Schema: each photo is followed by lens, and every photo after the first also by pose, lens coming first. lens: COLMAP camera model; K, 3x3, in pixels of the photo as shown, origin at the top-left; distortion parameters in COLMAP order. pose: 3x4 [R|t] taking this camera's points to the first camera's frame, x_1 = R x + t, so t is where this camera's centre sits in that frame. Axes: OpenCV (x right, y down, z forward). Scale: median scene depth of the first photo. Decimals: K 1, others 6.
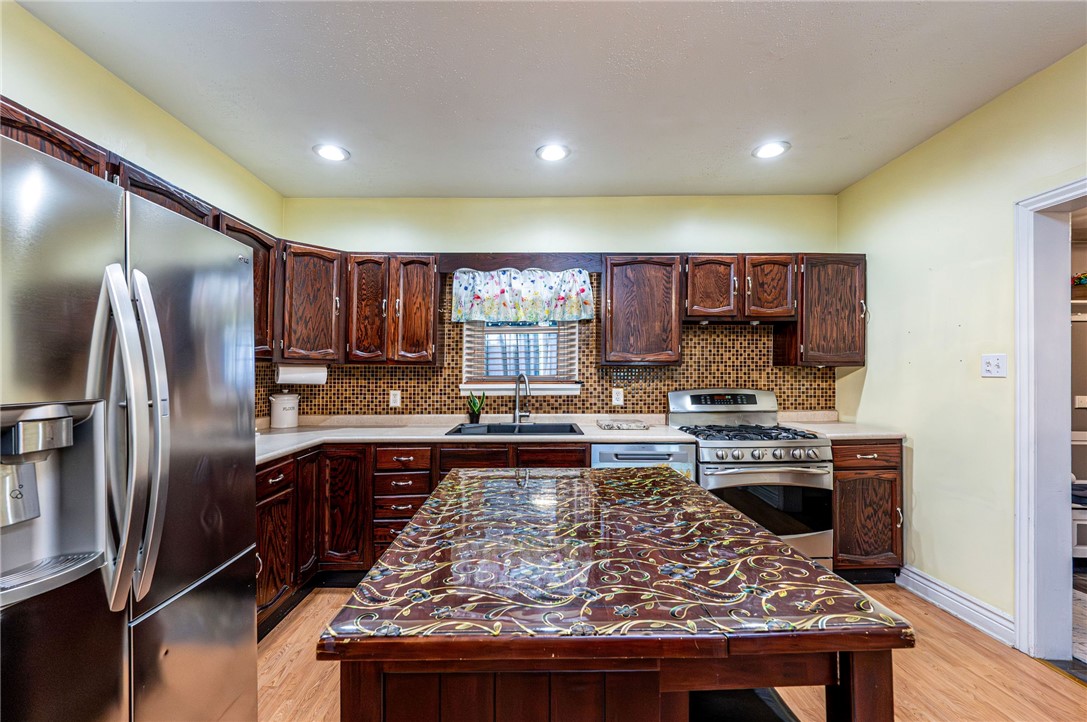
lens RADIAL K [[438.9, 0, 533.2], [0, 438.9, 366.2], [0, 0, 1]] dist [-0.001492, -0.000142]
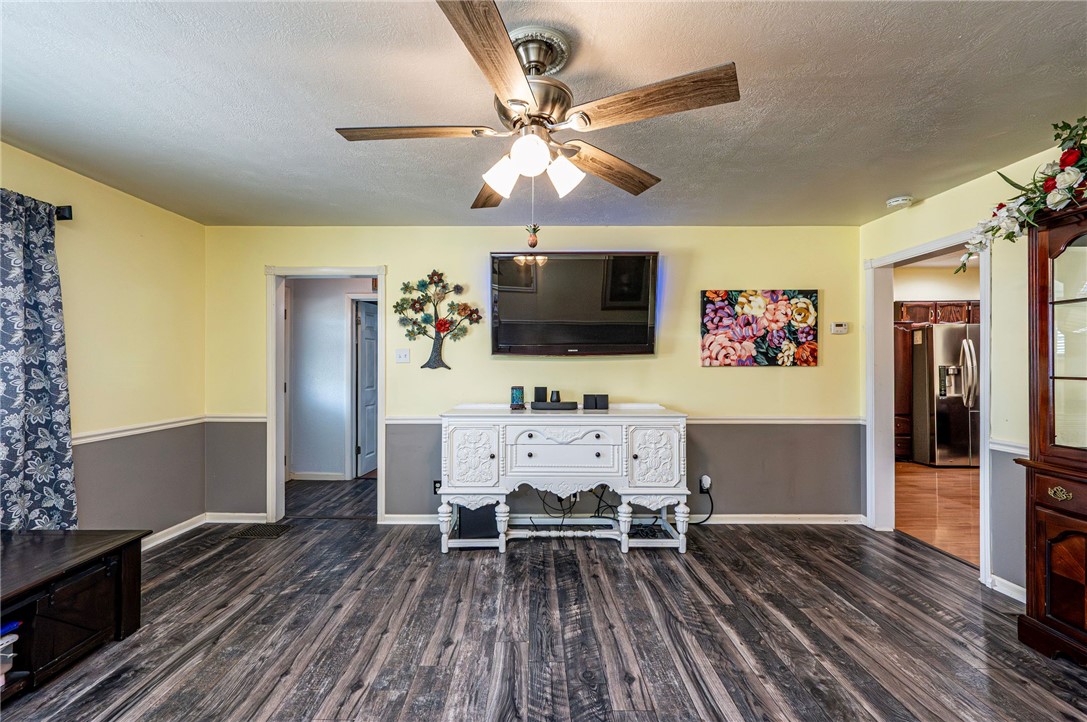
lens RADIAL K [[454.6, 0, 542.5], [0, 454.6, 359.1], [0, 0, 1]] dist [0.000384, -0.000011]
pose [[-0.003425, -0.010409, -0.999940, 1.509558], [0.021812, 0.999707, -0.010481, -0.018551], [0.999756, -0.021847, -0.003197, -1.351220]]
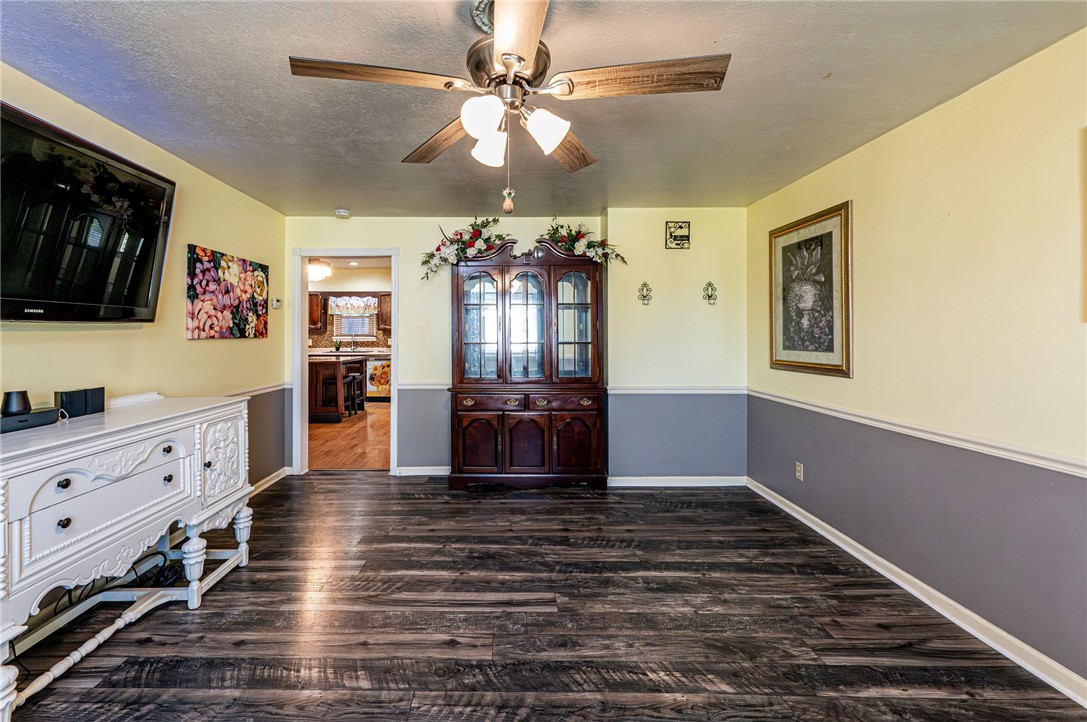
lens RADIAL K [[445.6, 0, 495.2], [0, 445.6, 326.3], [0, 0, 1]] dist [0.000590, -0.000178]
pose [[0.999530, -0.000430, -0.030668, 0.984733], [0.000472, 0.999999, 0.001370, -0.030692], [0.030667, -0.001384, 0.999529, -1.847670]]
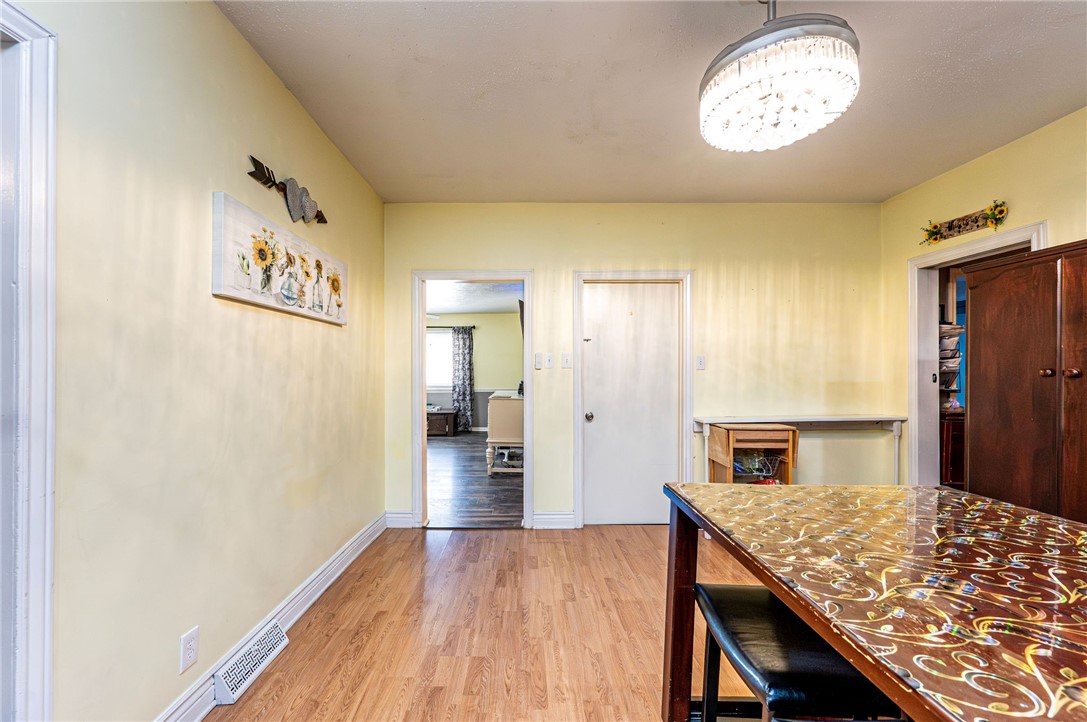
lens RADIAL K [[438.9, 0, 533.2], [0, 438.9, 366.2], [0, 0, 1]] dist [-0.001492, -0.000142]
pose [[-0.999872, 0.003394, -0.015622, 0.344396], [0.003768, 0.999706, -0.023964, 0.018680], [0.015536, -0.024020, -0.999591, 0.705896]]
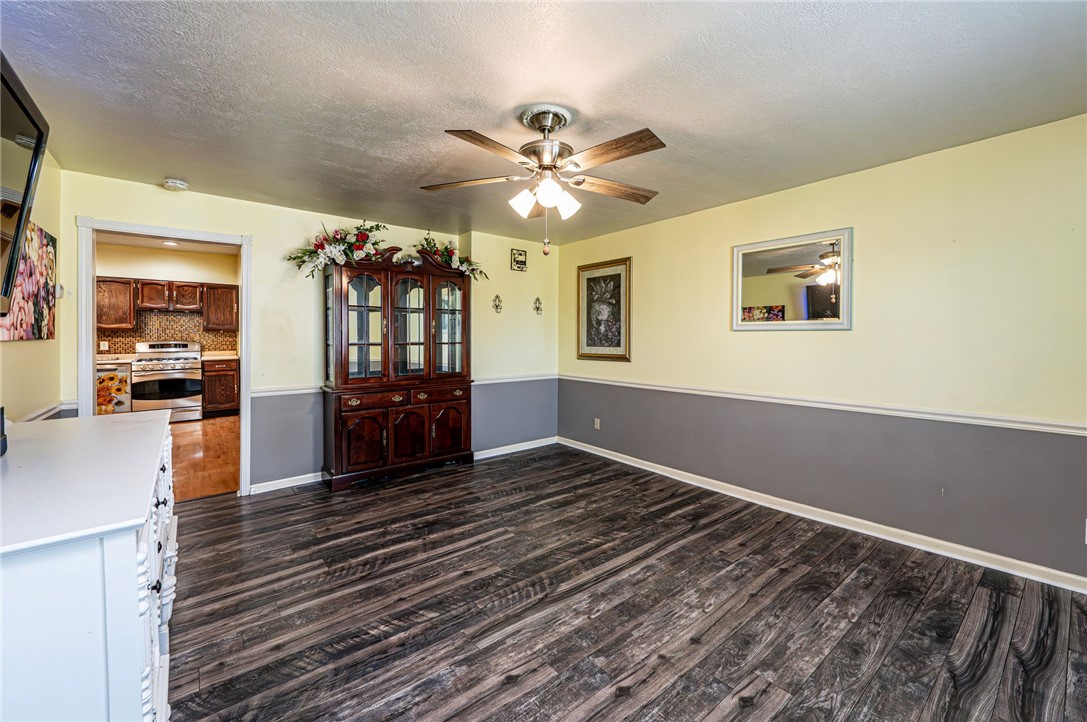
lens RADIAL K [[444.2, 0, 557.7], [0, 444.2, 338.8], [0, 0, 1]] dist [0.001903, 0.000071]
pose [[0.776089, -0.001193, 0.630623, 0.541253], [-0.013961, 0.999721, 0.019072, -0.029484], [-0.630469, -0.023605, 0.775855, -1.942450]]
